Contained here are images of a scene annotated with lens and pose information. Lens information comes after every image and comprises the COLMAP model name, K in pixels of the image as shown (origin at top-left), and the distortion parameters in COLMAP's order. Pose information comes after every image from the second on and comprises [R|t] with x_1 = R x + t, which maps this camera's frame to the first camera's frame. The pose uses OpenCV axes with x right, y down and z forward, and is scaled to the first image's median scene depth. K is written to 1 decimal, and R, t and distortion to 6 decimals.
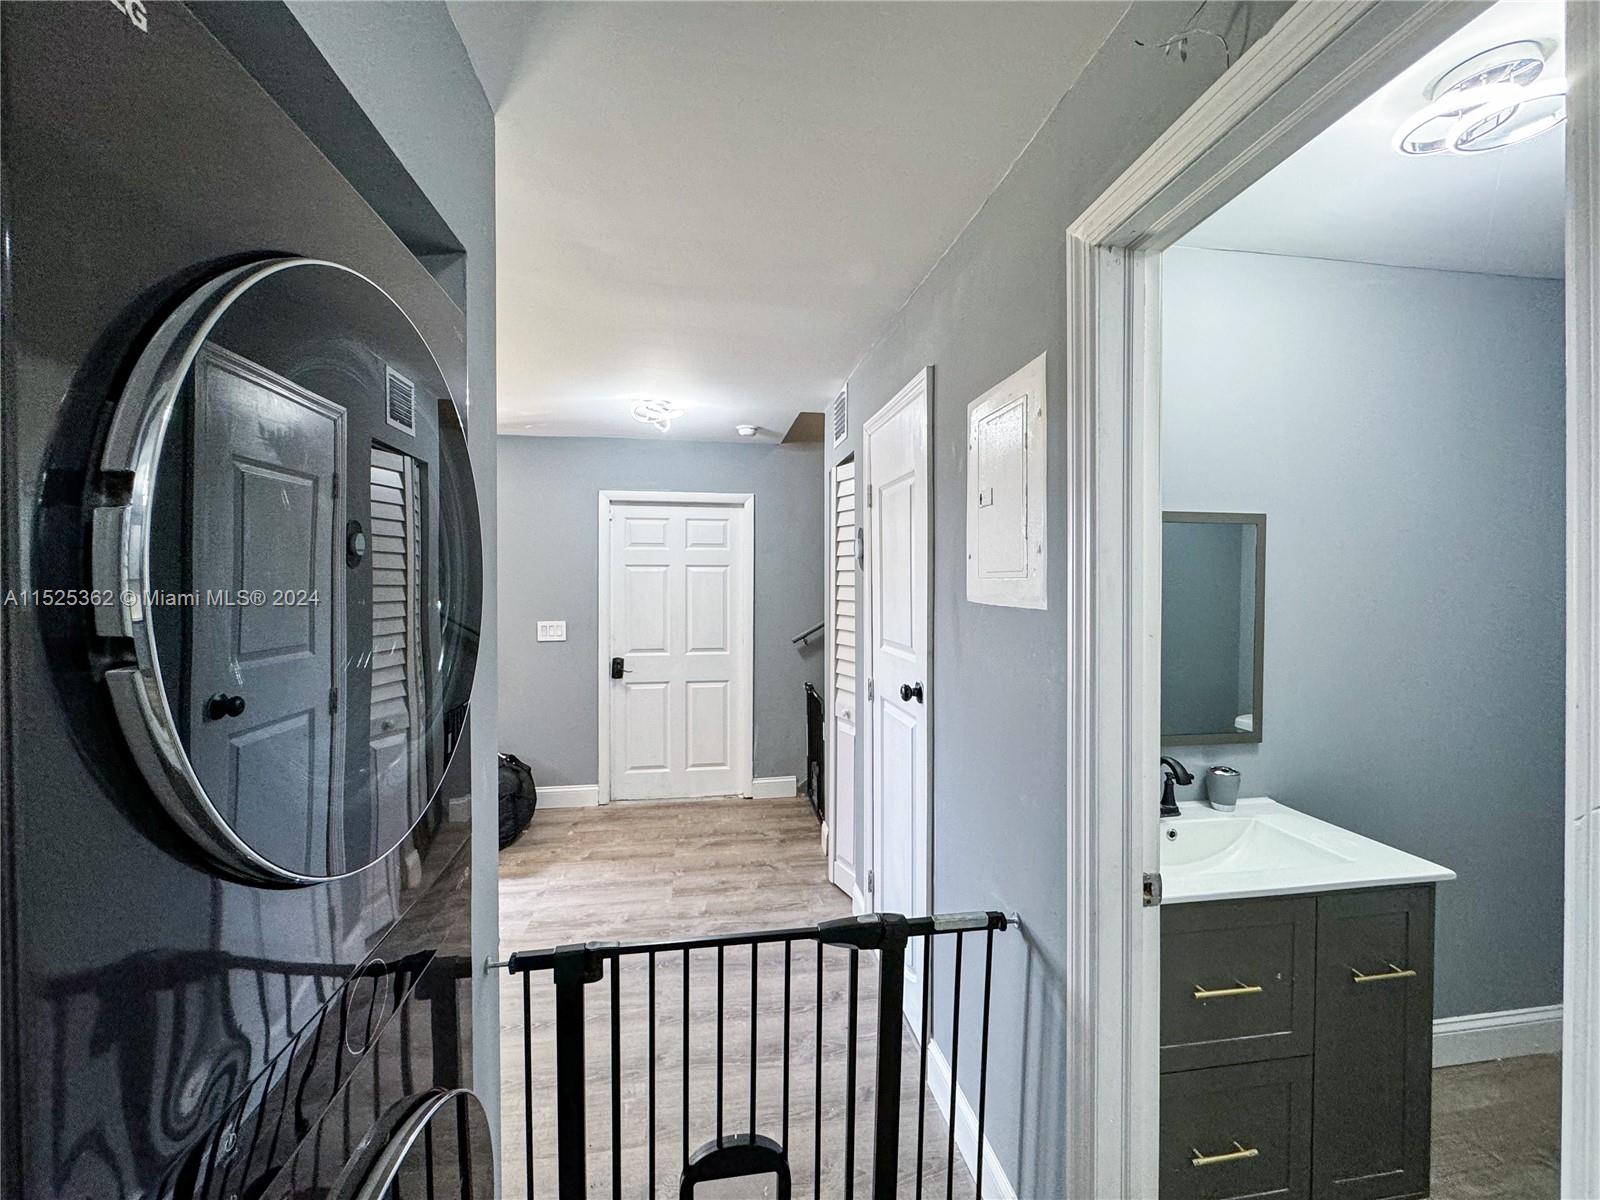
lens RADIAL K [[639.0, 0, 790.0], [0, 639.0, 593.3], [0, 0, 1]] dist [-0.003160, 0.000144]
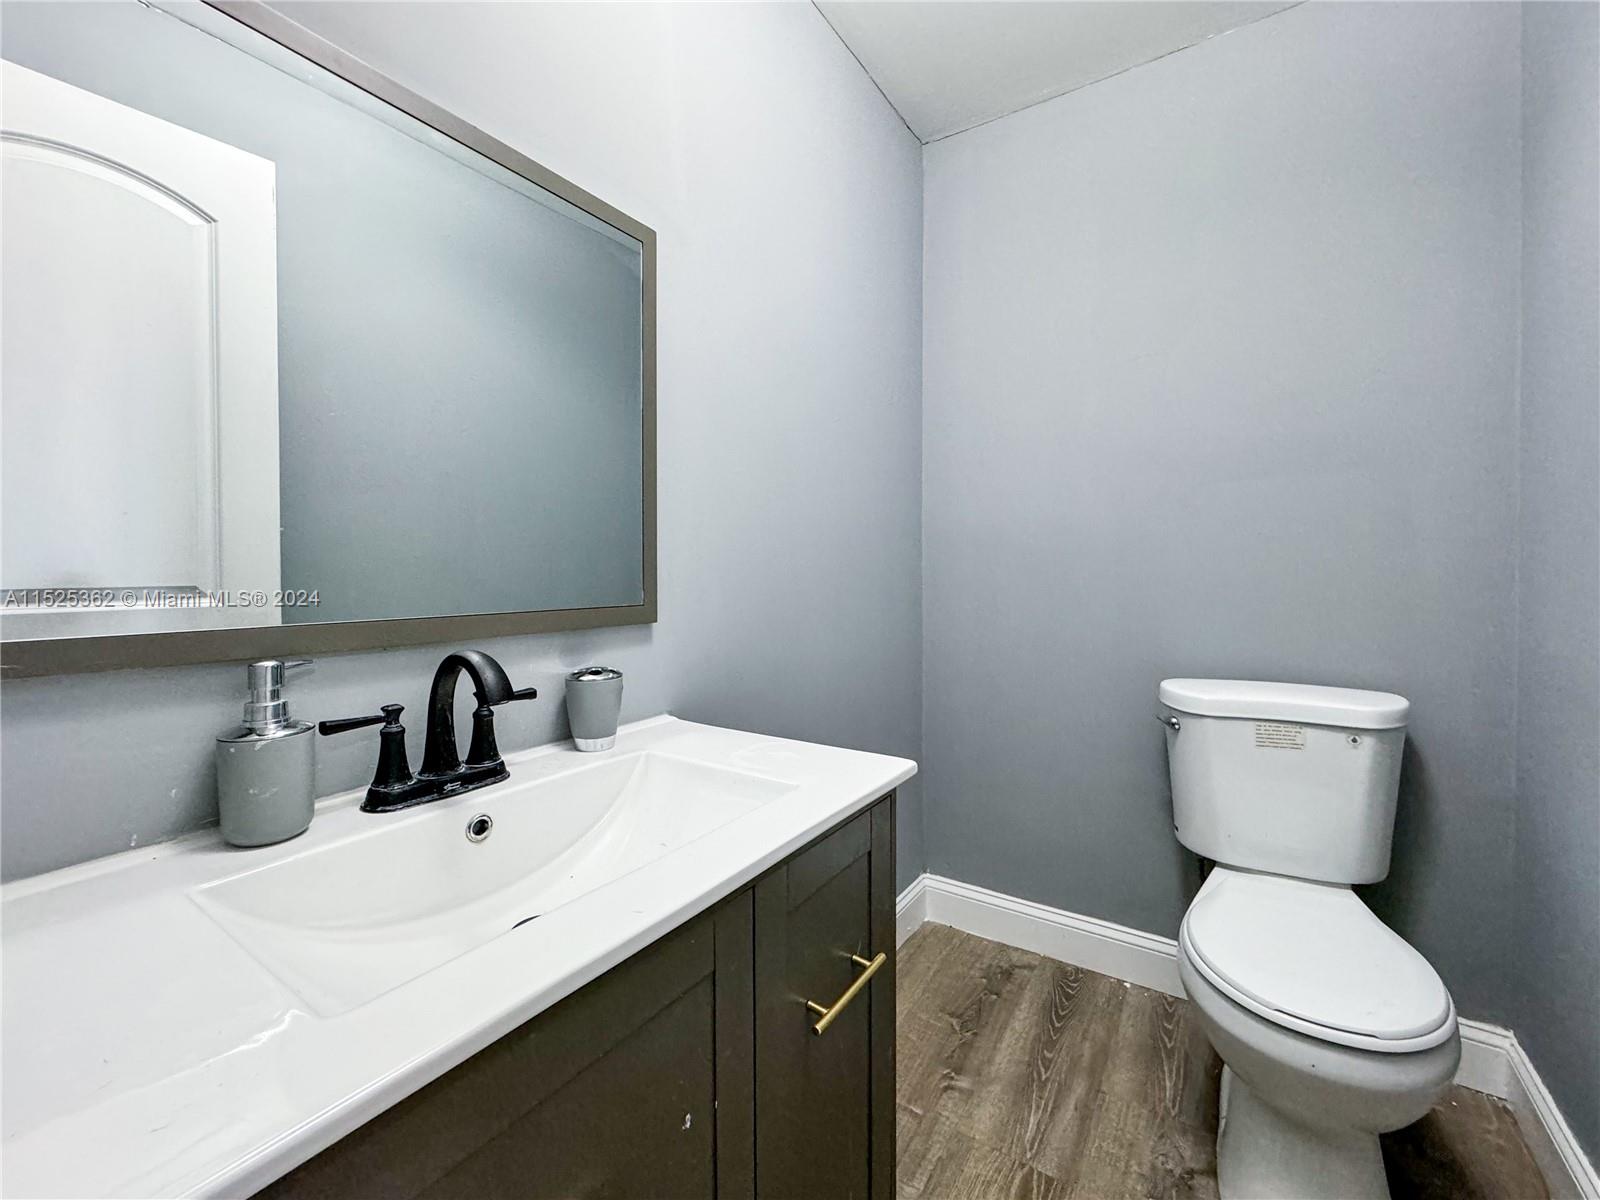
lens RADIAL K [[639.0, 0, 804.0], [0, 639.0, 598.0], [0, 0, 1]] dist [-0.003160, 0.000144]
pose [[0.663563, -0.026344, 0.747656, 0.412318], [0.013861, 0.999641, 0.022921, 0.210470], [-0.747992, -0.004846, 0.663690, 0.537500]]
